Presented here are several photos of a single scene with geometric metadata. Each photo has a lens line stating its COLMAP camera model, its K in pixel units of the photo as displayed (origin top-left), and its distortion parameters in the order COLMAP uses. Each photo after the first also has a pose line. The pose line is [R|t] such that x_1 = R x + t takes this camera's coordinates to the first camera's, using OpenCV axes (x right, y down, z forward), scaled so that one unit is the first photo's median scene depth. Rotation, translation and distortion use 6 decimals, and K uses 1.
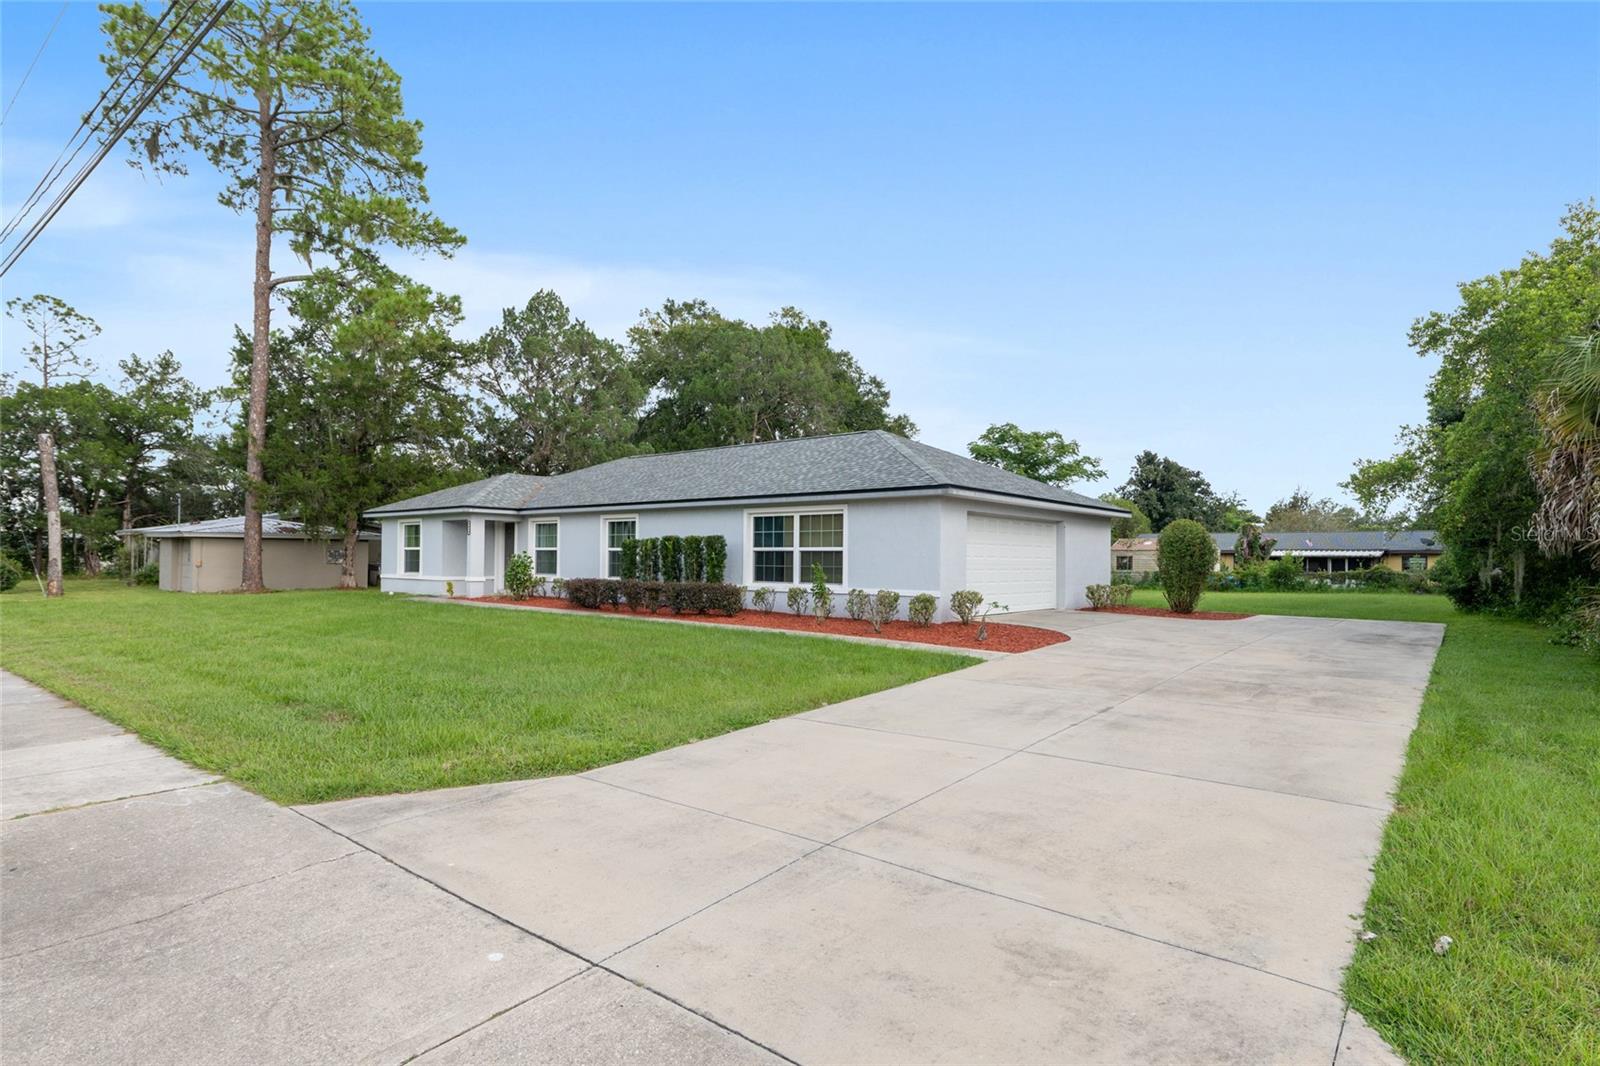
lens RADIAL K [[826.4, 0, 811.5], [0, 826.4, 550.0], [0, 0, 1]] dist [-0.000257, 0.000675]
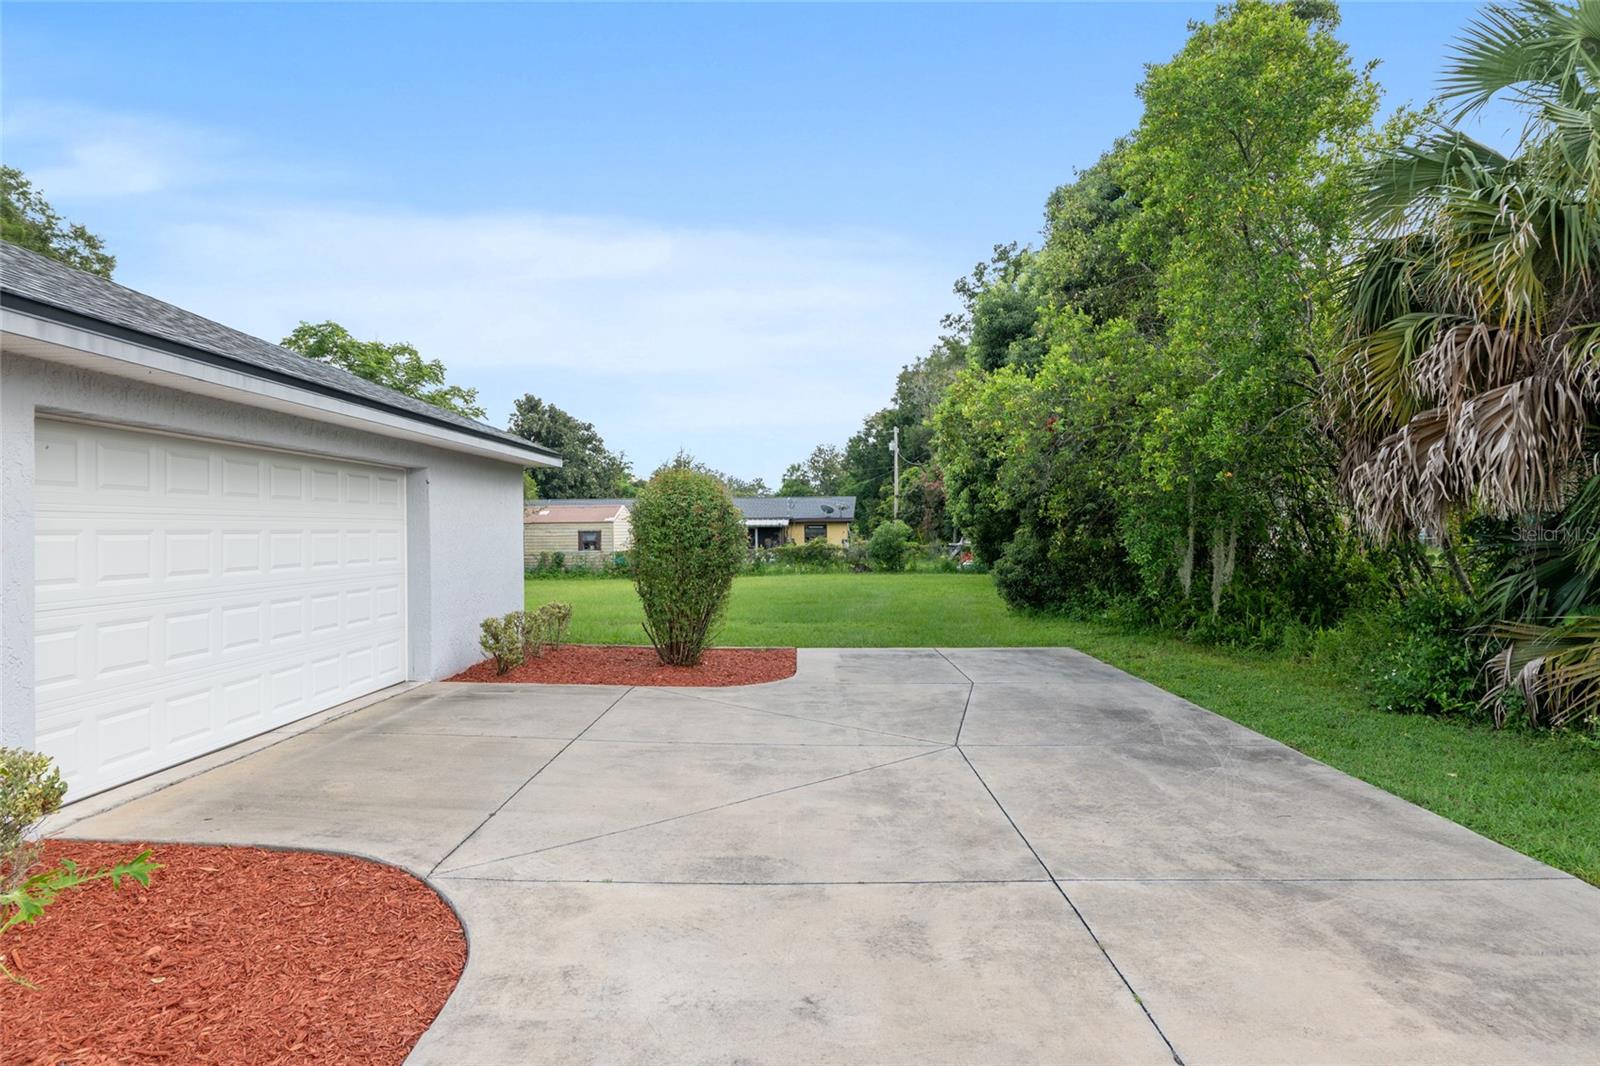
lens RADIAL K [[1002.4, 0, 800.0], [0, 1002.4, 533.0], [0, 0, 1]] dist [0.000991, 0.000739]
pose [[0.792387, -0.019399, 0.609711, 0.089032], [0.011247, 0.999789, 0.017193, -0.005337], [-0.609916, -0.006767, 0.792438, 0.295121]]
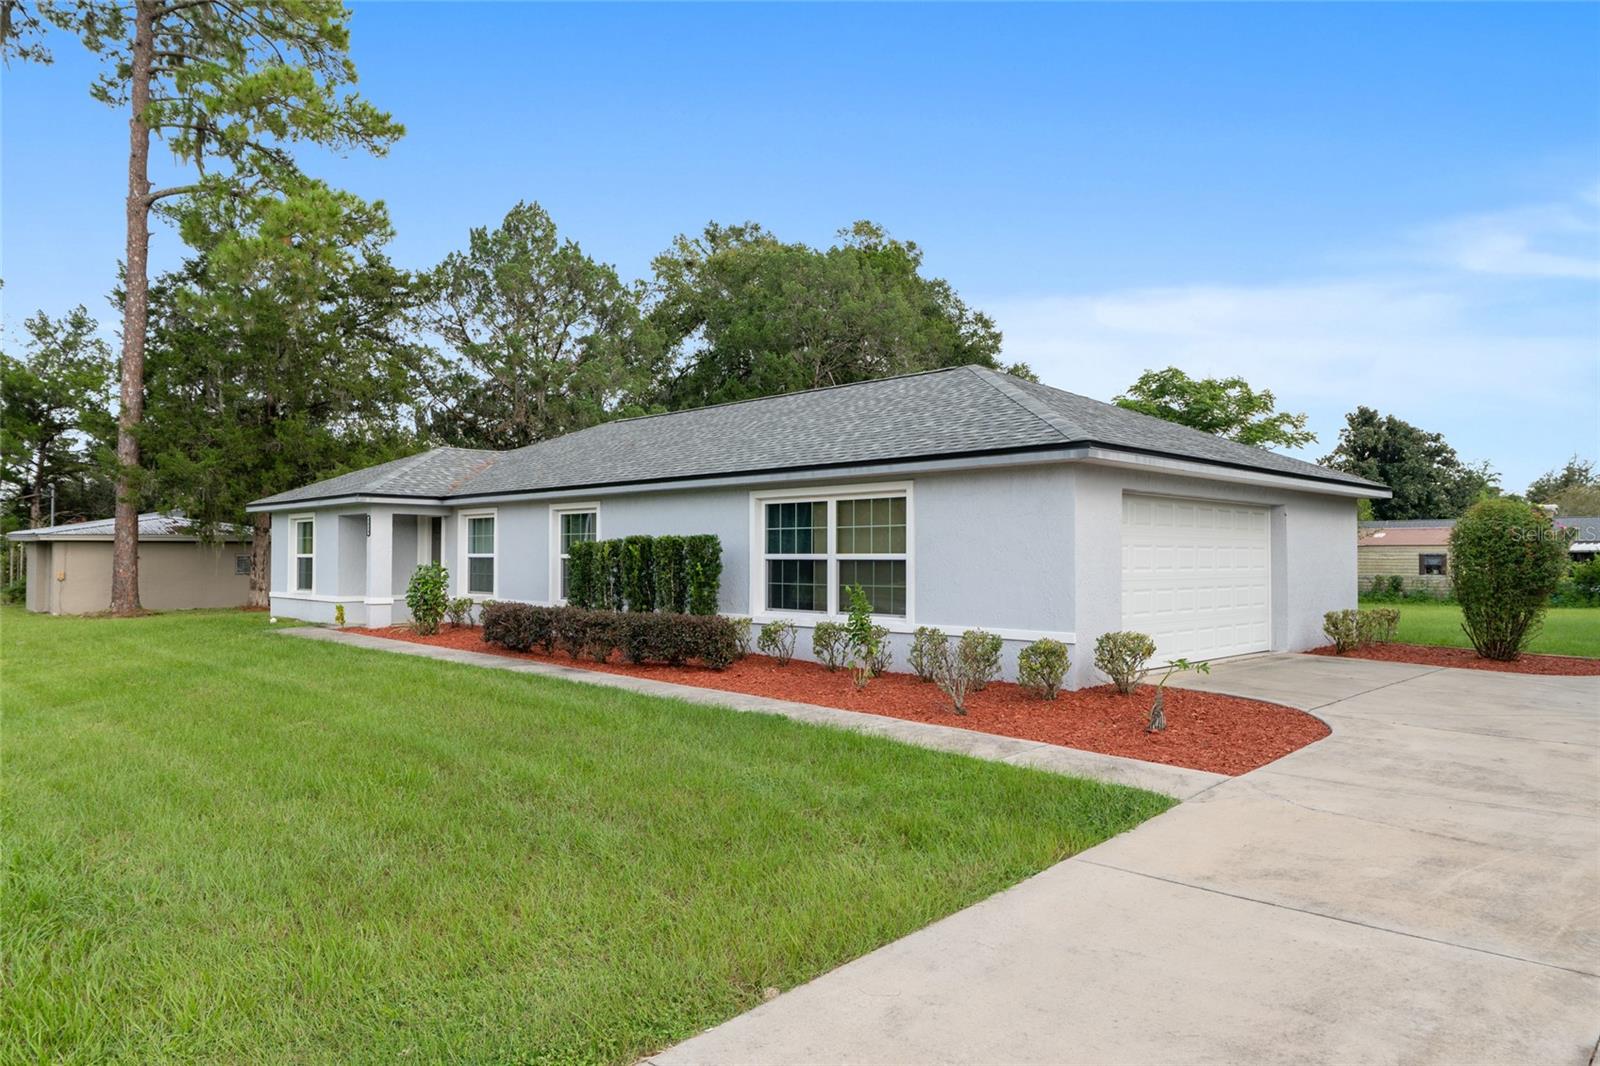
lens RADIAL K [[1041.4, 0, 800.0], [0, 1041.4, 533.0], [0, 0, 1]] dist [0.001558, -0.002092]
pose [[0.994638, -0.009898, -0.102946, 0.019806], [0.008604, 0.999878, -0.013013, -0.004578], [0.103062, 0.012058, 0.994602, 0.127118]]
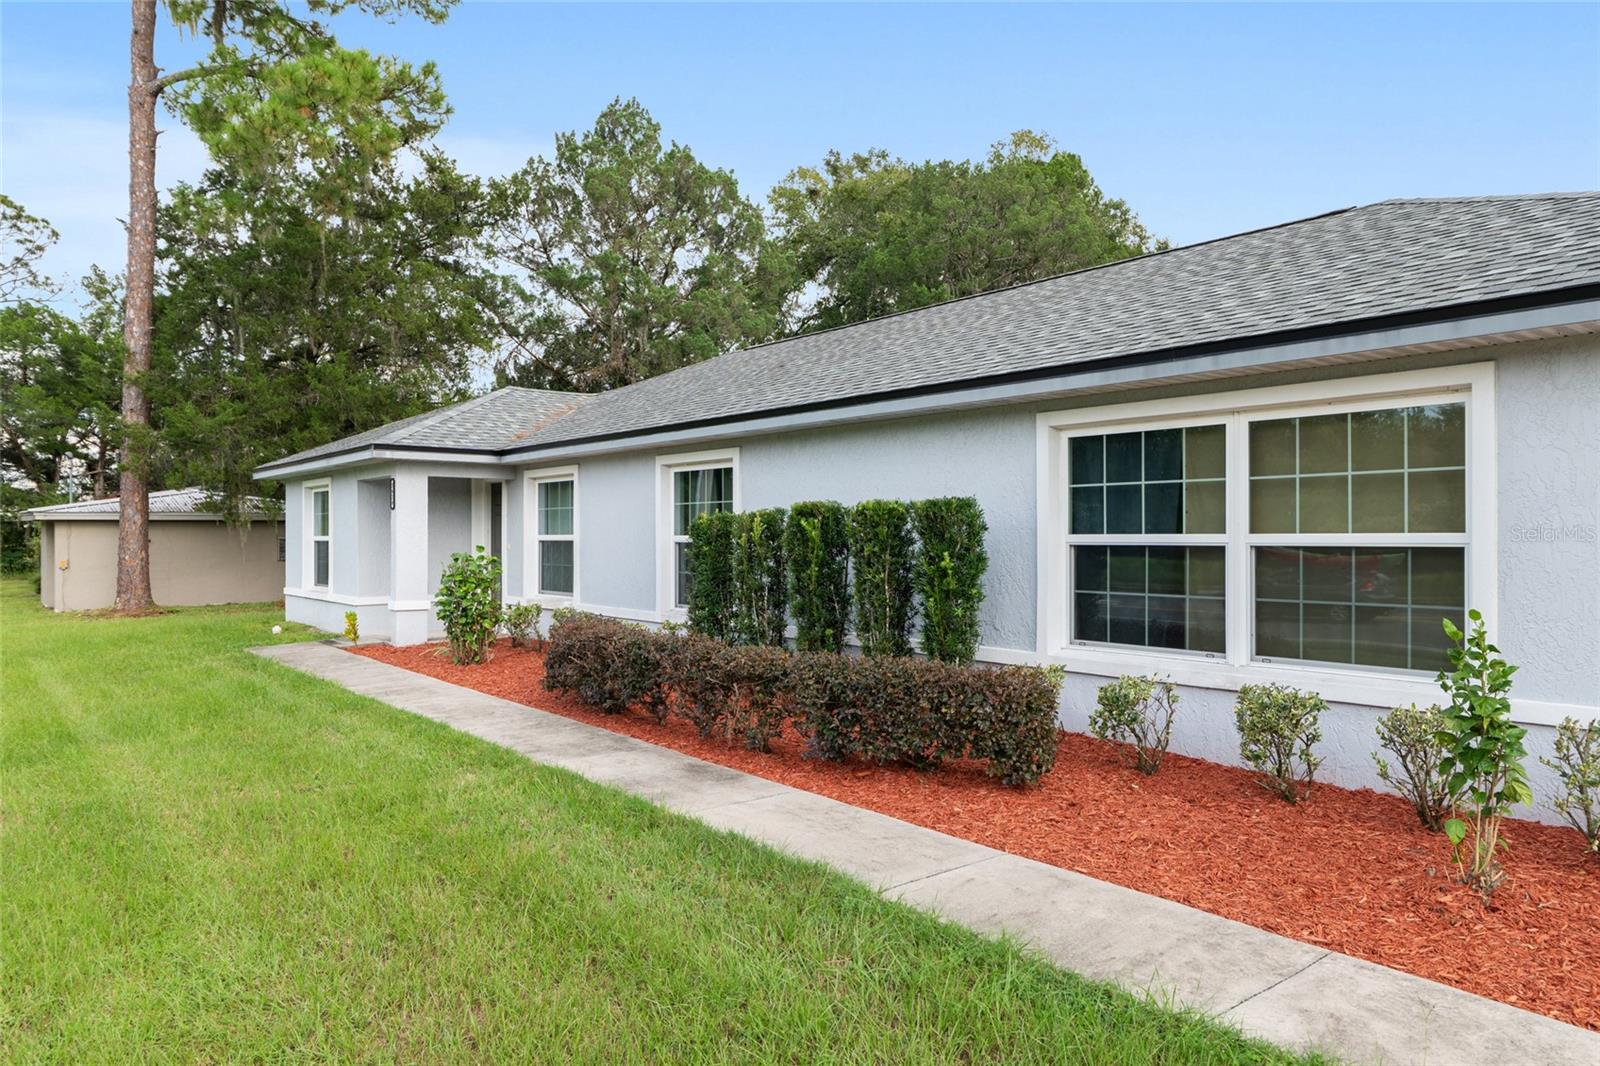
lens RADIAL K [[1101.2, 0, 800.0], [0, 1101.2, 533.0], [0, 0, 1]] dist [-0.005093, -0.002670]
pose [[0.978547, -0.010895, -0.205737, -0.047215], [0.012230, 0.999912, 0.005217, -0.003899], [0.205662, -0.007621, 0.978593, 0.314036]]
